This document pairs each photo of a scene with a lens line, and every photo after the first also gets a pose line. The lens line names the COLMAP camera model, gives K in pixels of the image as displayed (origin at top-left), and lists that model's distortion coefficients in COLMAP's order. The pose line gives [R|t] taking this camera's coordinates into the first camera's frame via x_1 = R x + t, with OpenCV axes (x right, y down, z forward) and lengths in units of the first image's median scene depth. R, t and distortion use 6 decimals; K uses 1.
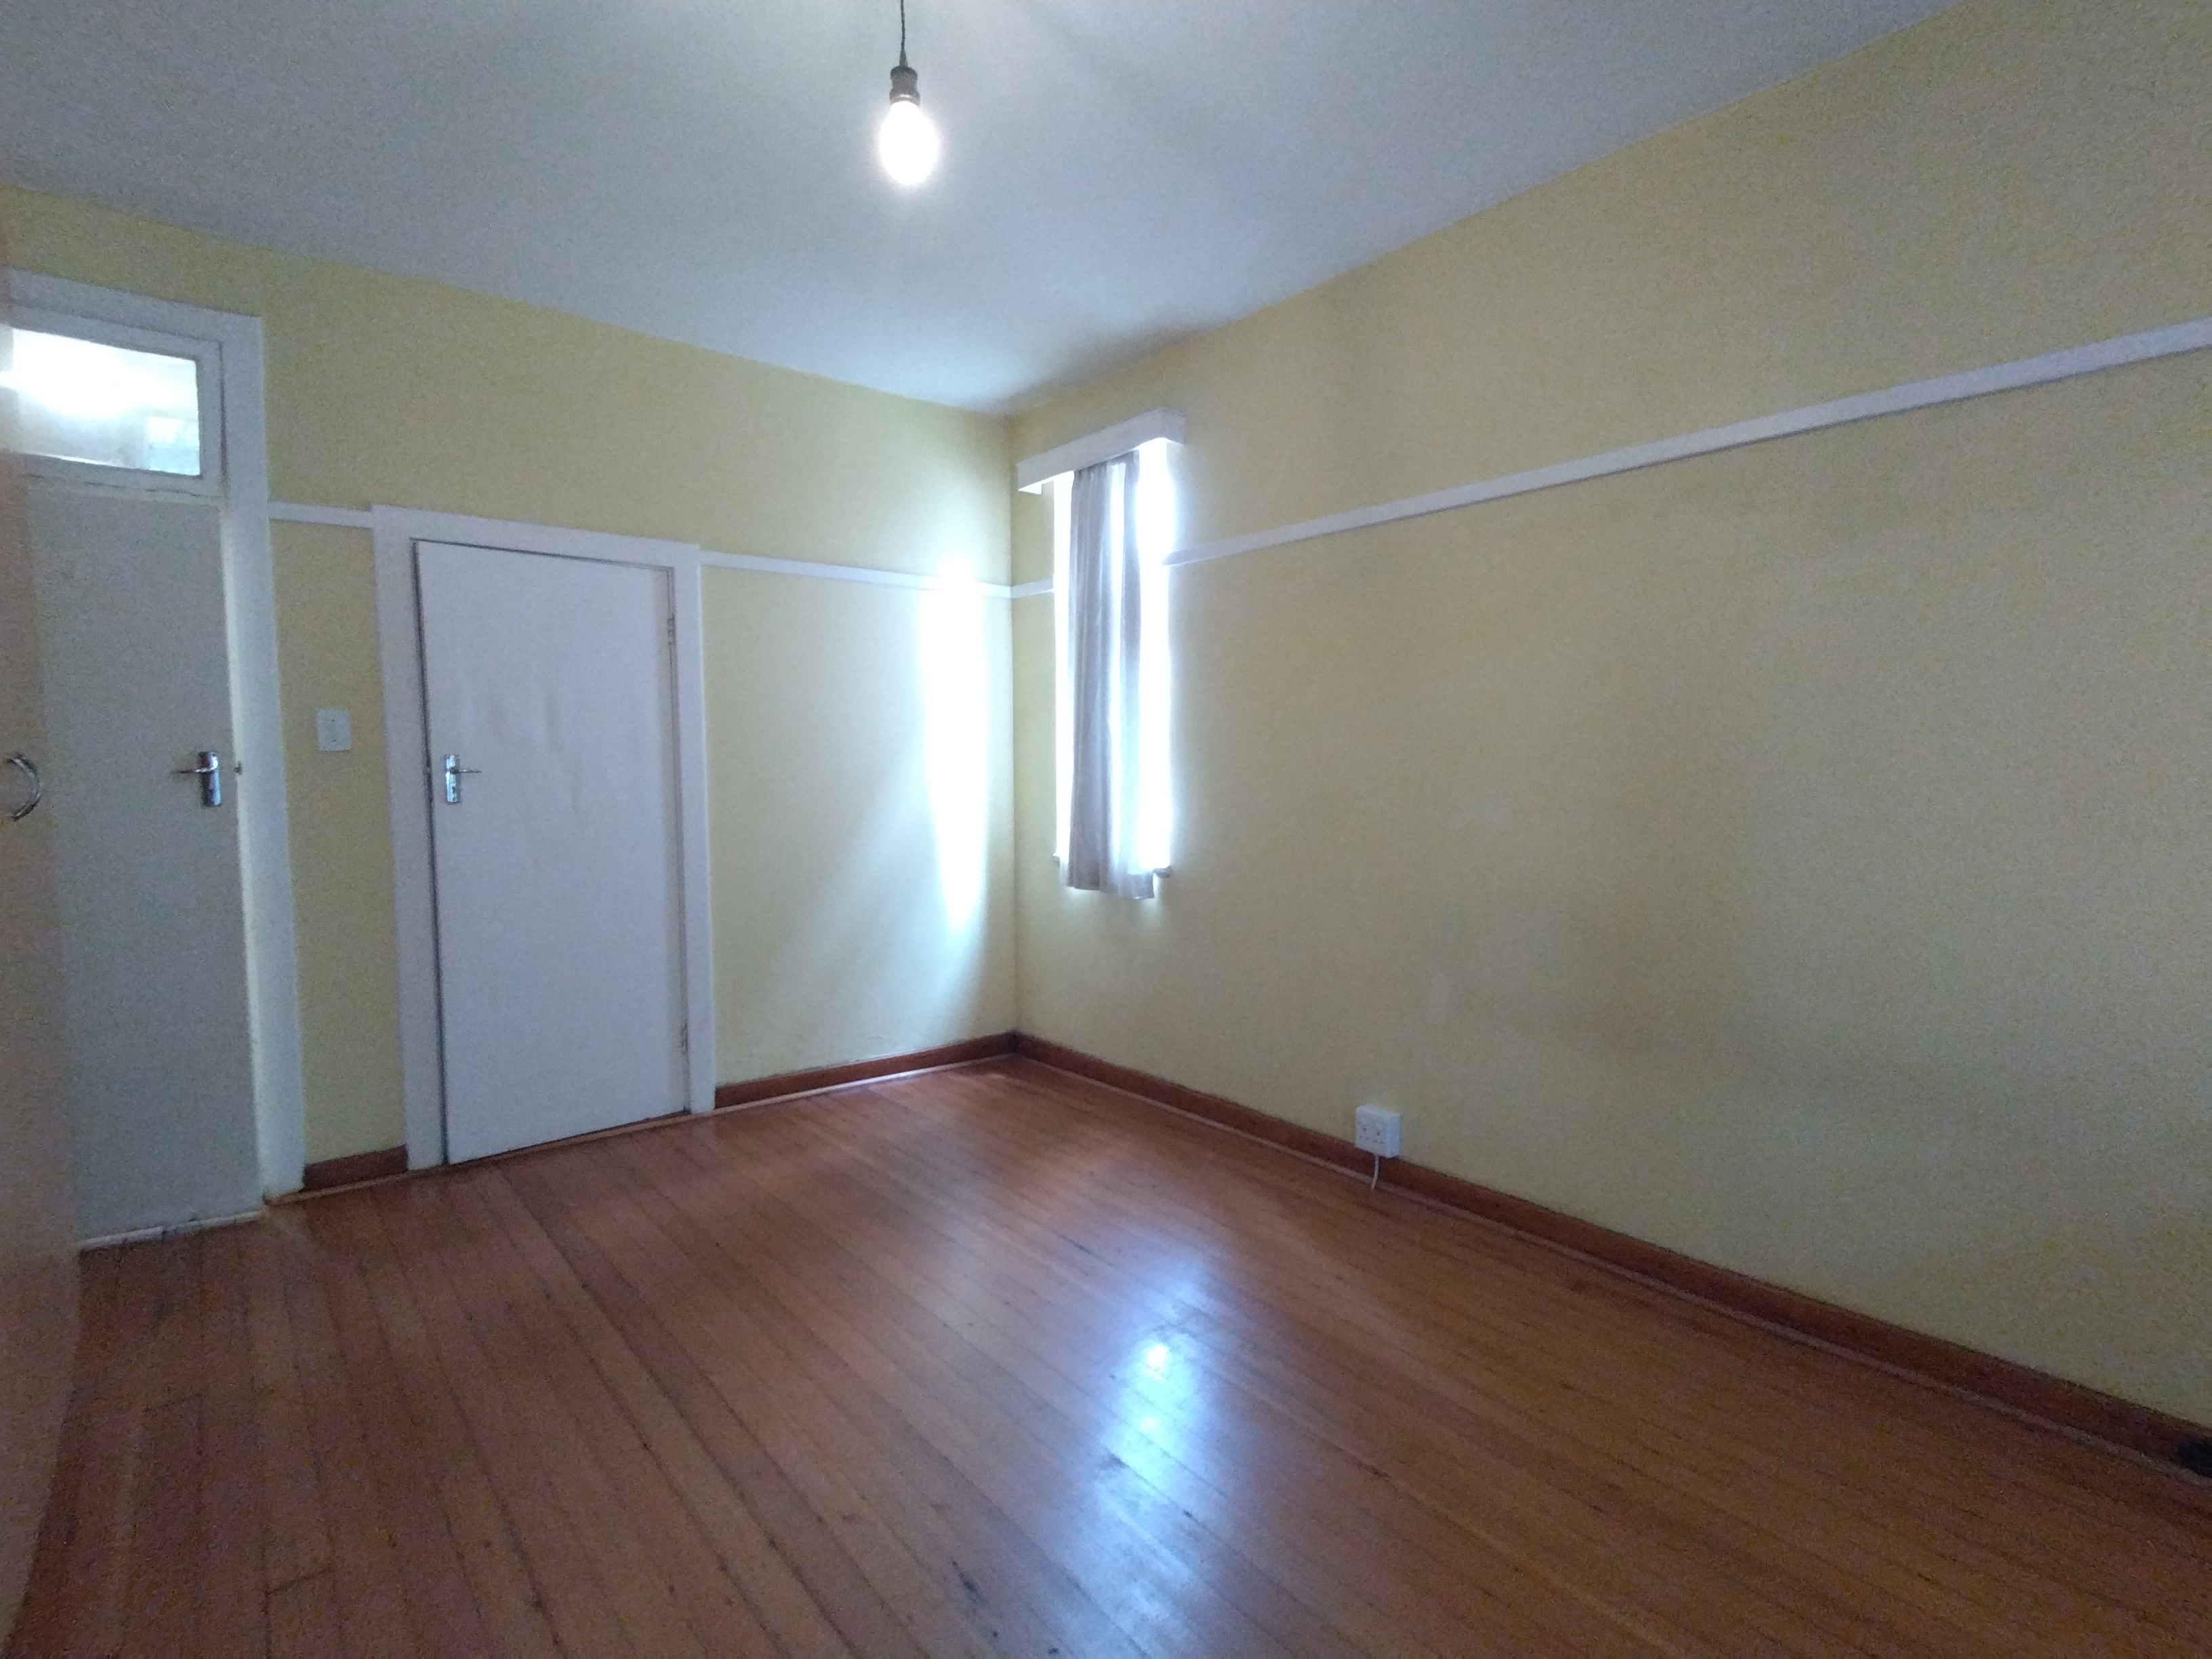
lens RADIAL K [[1095.3, 0, 1105.4], [0, 1095.3, 828.6], [0, 0, 1]] dist [0.018405, -0.007368]
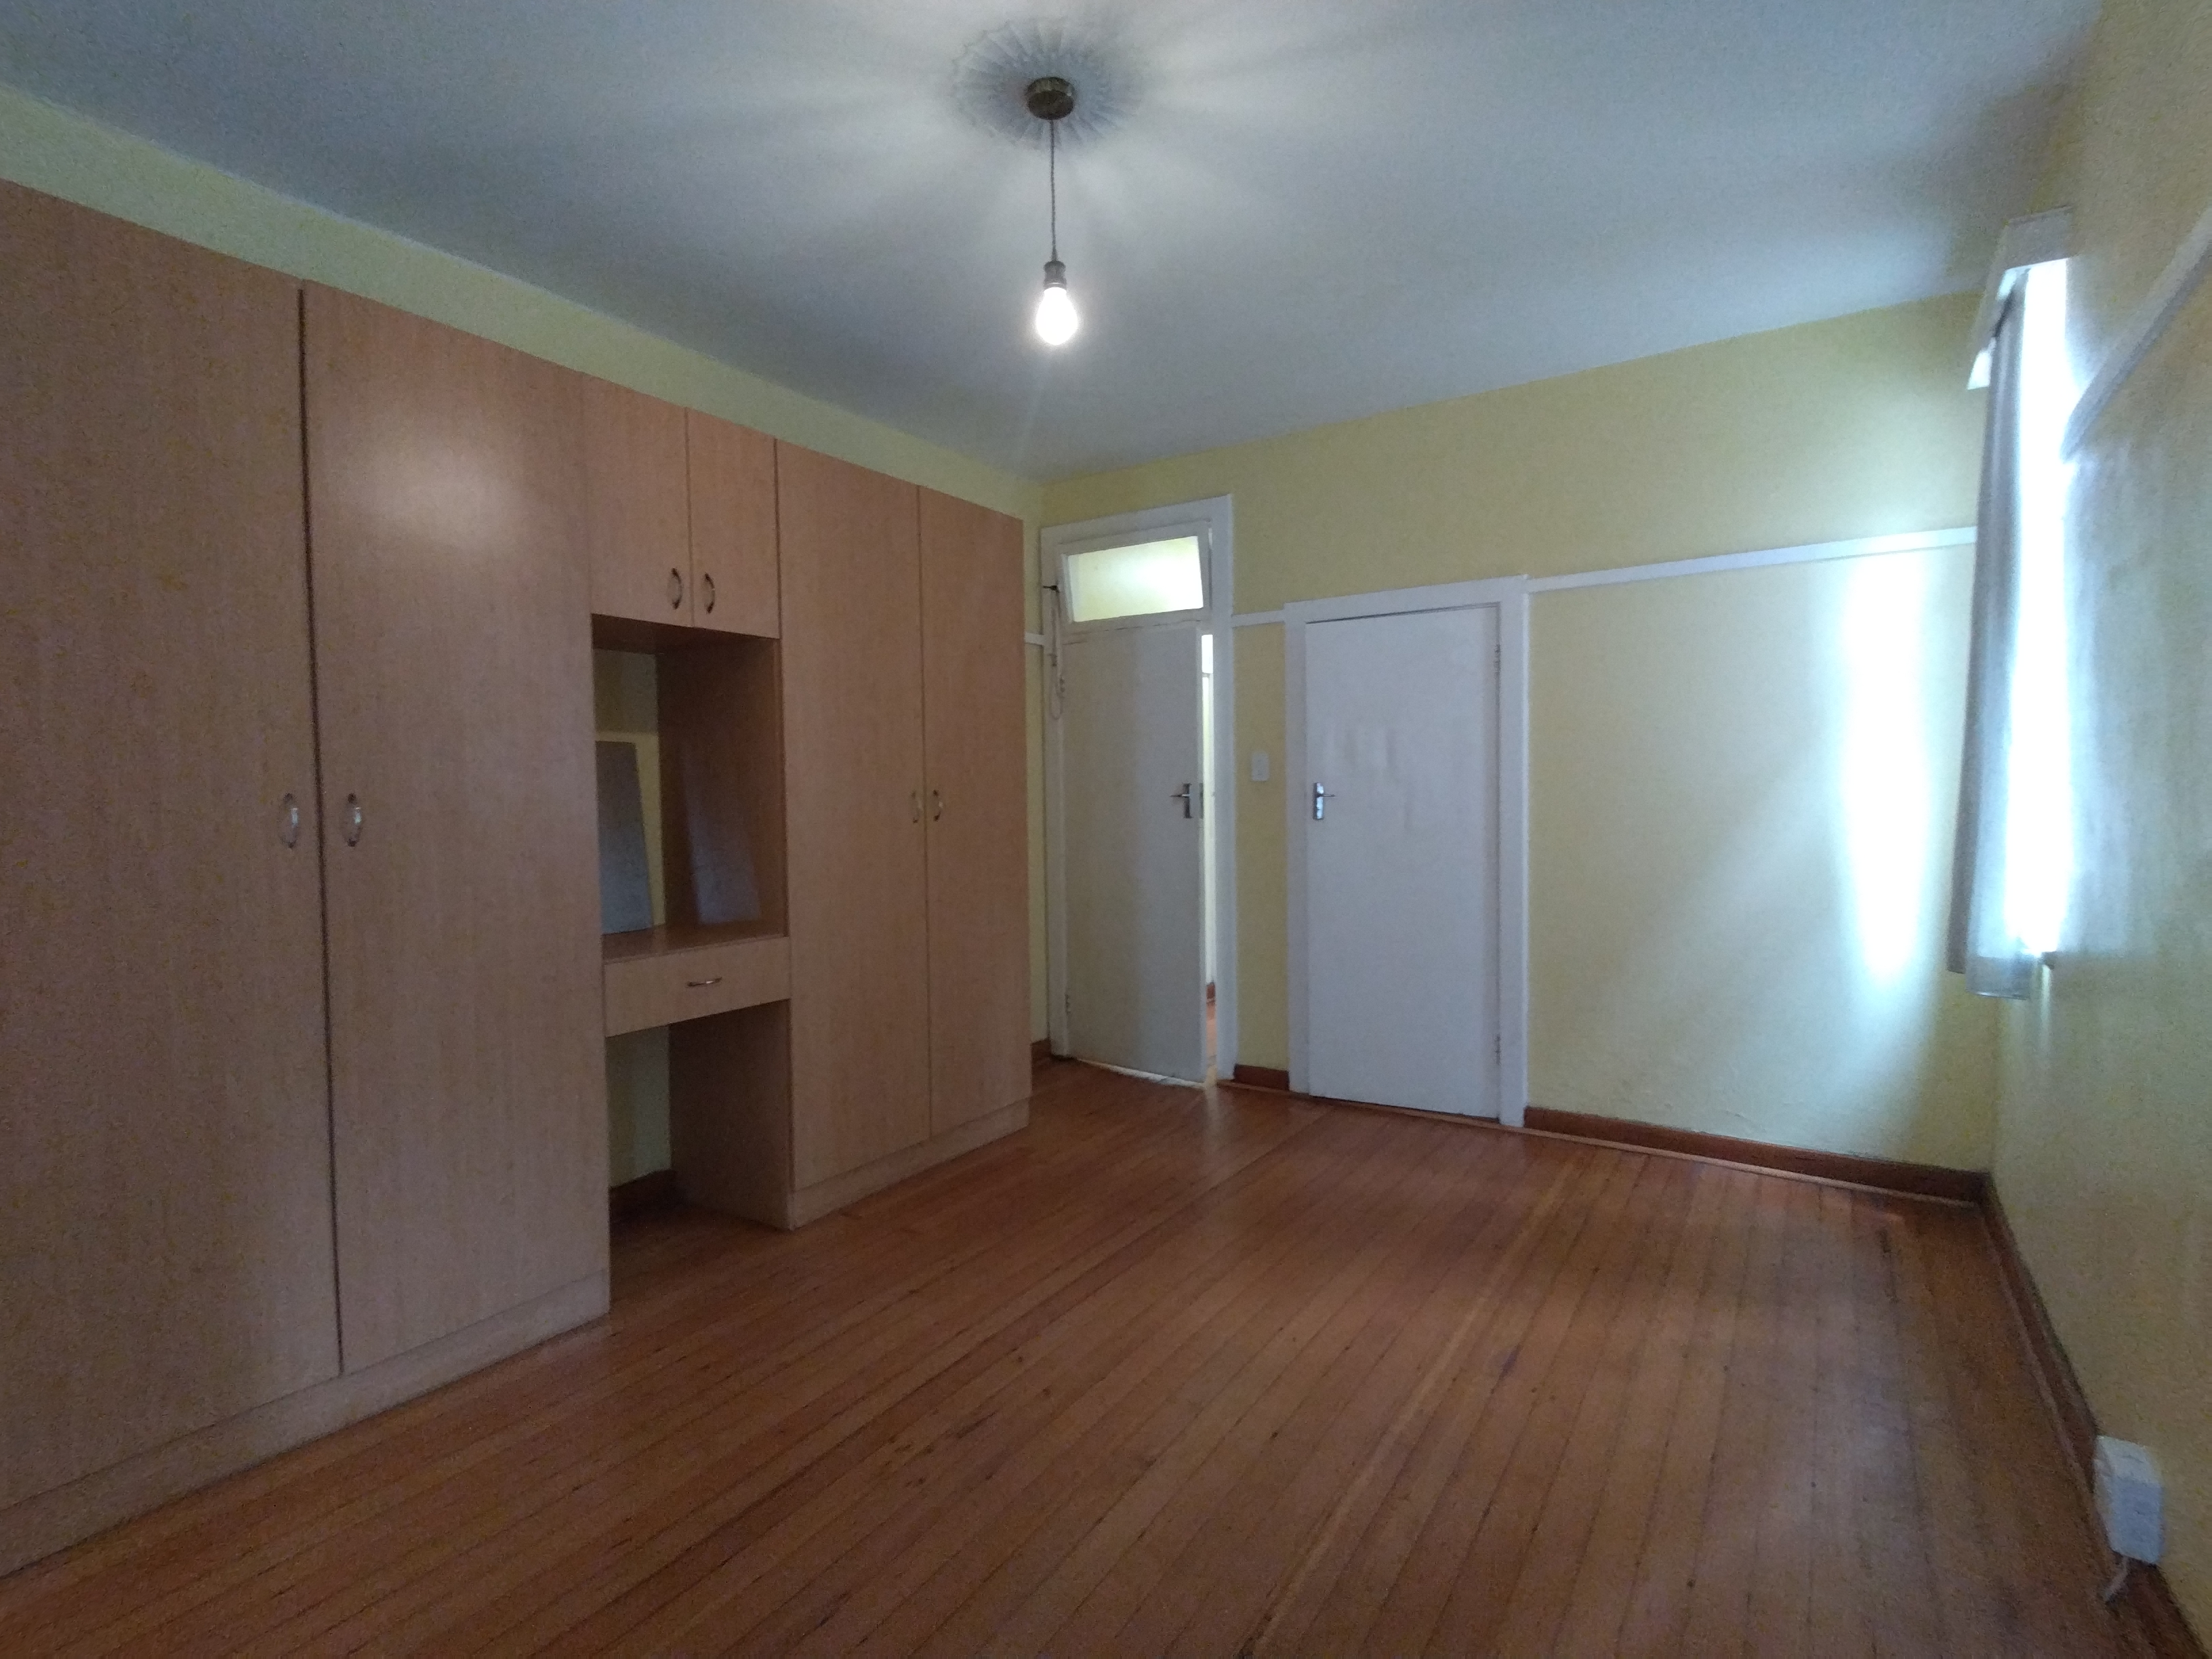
lens RADIAL K [[1051.1, 0, 1113.5], [0, 1051.1, 833.5], [0, 0, 1]] dist [0.026512, -0.000207]
pose [[0.318580, 0.033745, -0.947295, 0.509008], [-0.048184, 0.998651, 0.019370, -0.018972], [0.946670, 0.039473, 0.319776, 0.368831]]
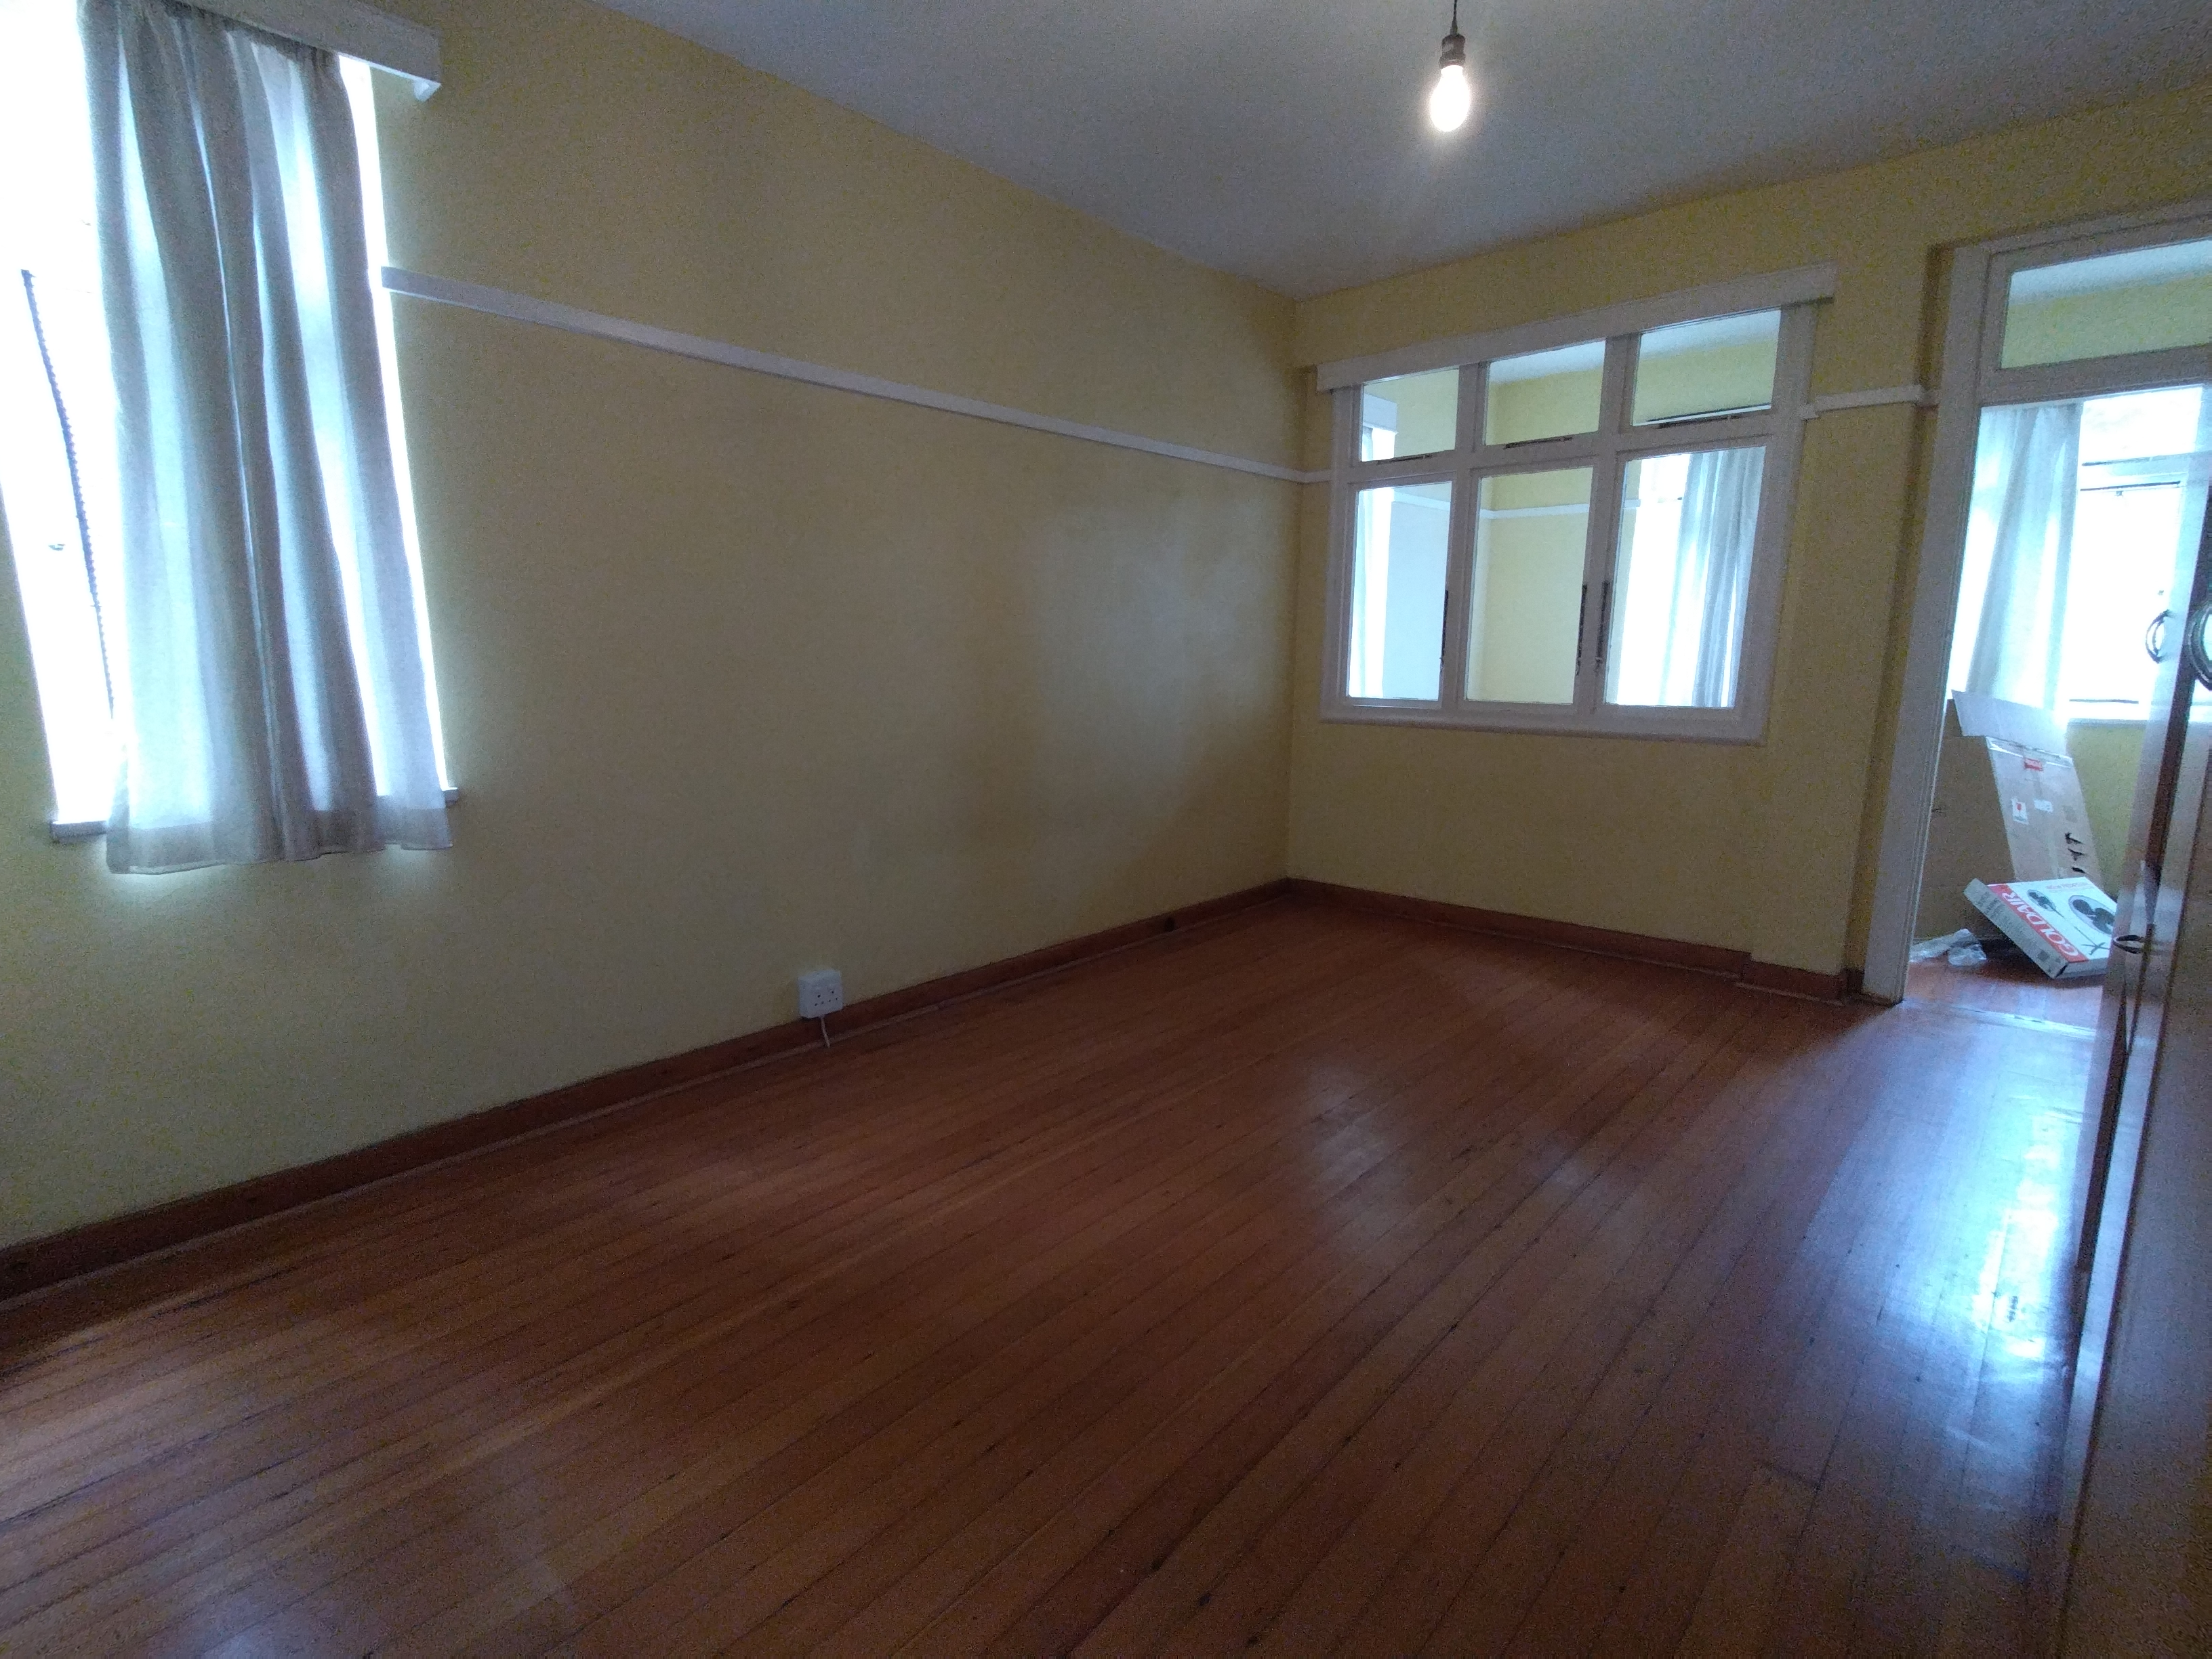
lens RADIAL K [[1095.3, 0, 1122.9], [0, 1095.3, 836.1], [0, 0, 1]] dist [0.018405, -0.007368]
pose [[-0.180615, -0.166965, 0.969278, -0.739440], [0.055892, 0.982151, 0.179598, -0.036757], [-0.981965, 0.086613, -0.168059, 0.839558]]
